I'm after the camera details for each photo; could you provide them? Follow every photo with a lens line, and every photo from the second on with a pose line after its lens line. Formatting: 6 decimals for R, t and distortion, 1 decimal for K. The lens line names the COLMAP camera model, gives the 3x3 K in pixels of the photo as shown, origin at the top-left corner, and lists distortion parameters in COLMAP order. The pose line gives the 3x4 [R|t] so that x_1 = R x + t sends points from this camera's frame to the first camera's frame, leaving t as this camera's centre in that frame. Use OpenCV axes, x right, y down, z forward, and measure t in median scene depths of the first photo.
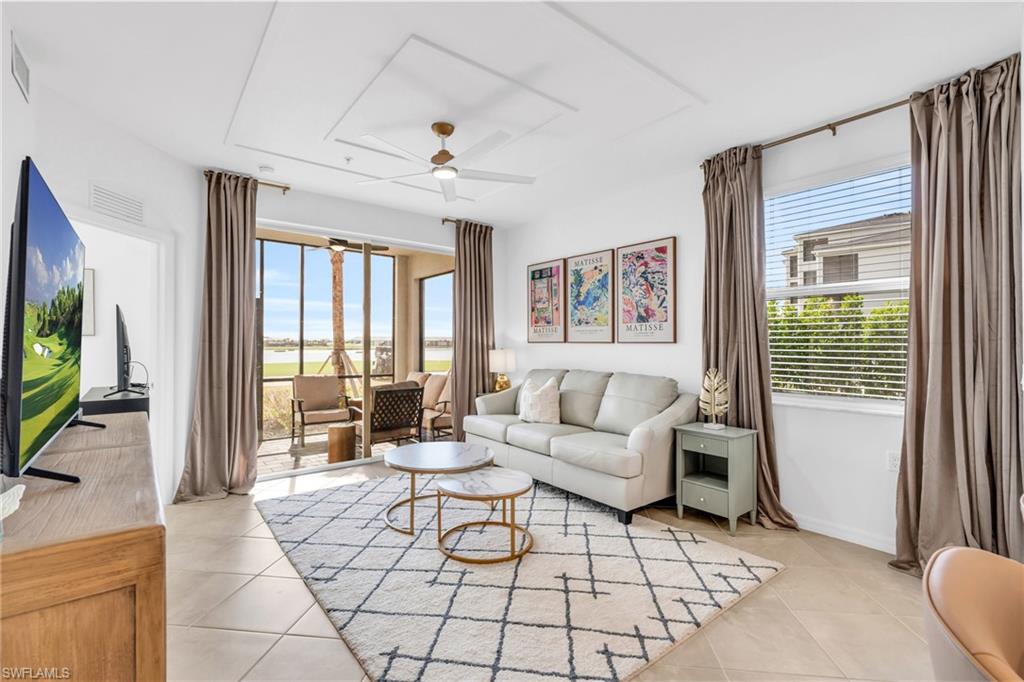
lens RADIAL K [[460.5, 0, 513.9], [0, 460.5, 336.4], [0, 0, 1]] dist [-0.000353, 0.001271]
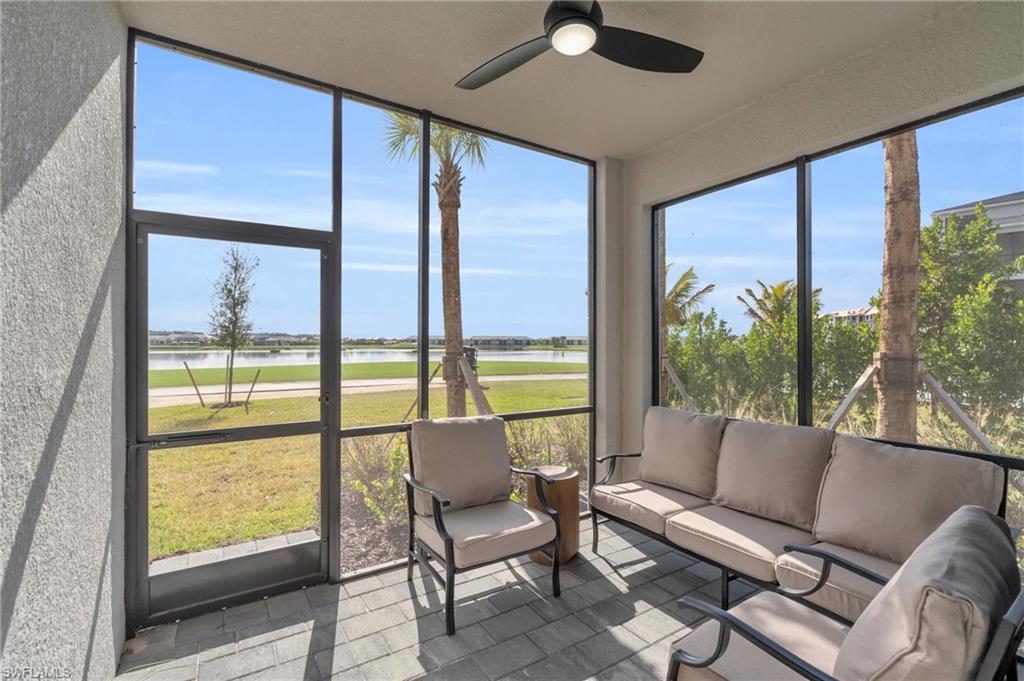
lens RADIAL K [[463.1, 0, 509.3], [0, 463.1, 339.2], [0, 0, 1]] dist [0.013375, 0.000323]
pose [[0.992706, 0.000621, -0.120559, -0.740072], [0.000407, 0.999964, 0.008501, 0.016493], [0.120560, -0.008488, 0.992670, 1.302541]]
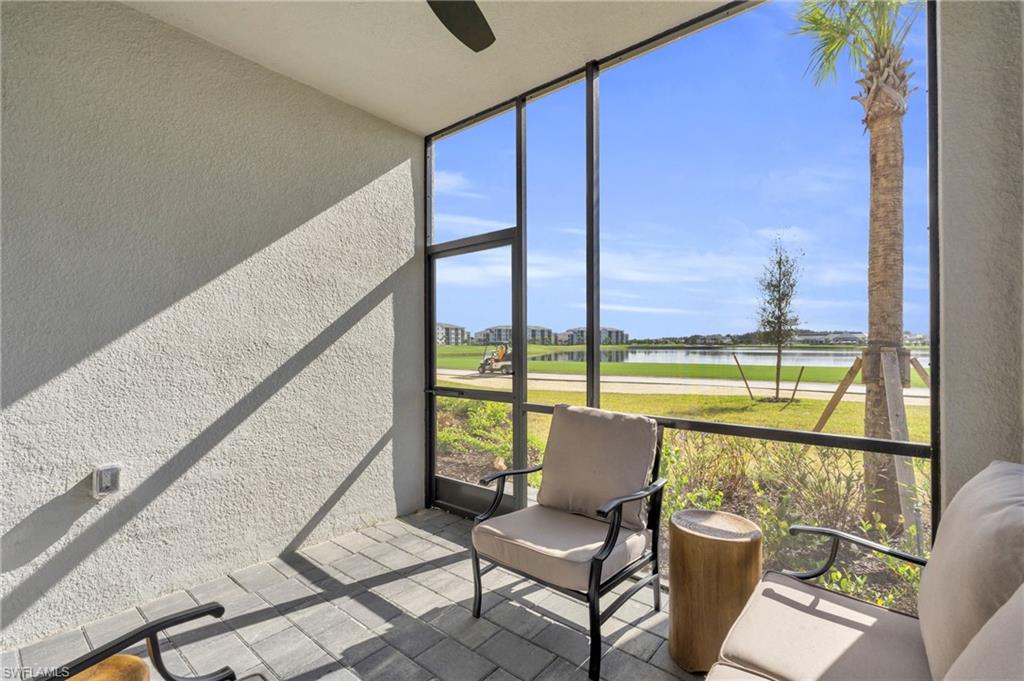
lens RADIAL K [[463.1, 0, 513.9], [0, 463.1, 338.7], [0, 0, 1]] dist [0.013375, 0.000323]
pose [[0.208938, -0.007623, -0.977899, -0.212337], [0.014275, 0.999887, -0.004744, 0.065428], [0.977825, -0.012968, 0.209023, 1.921109]]
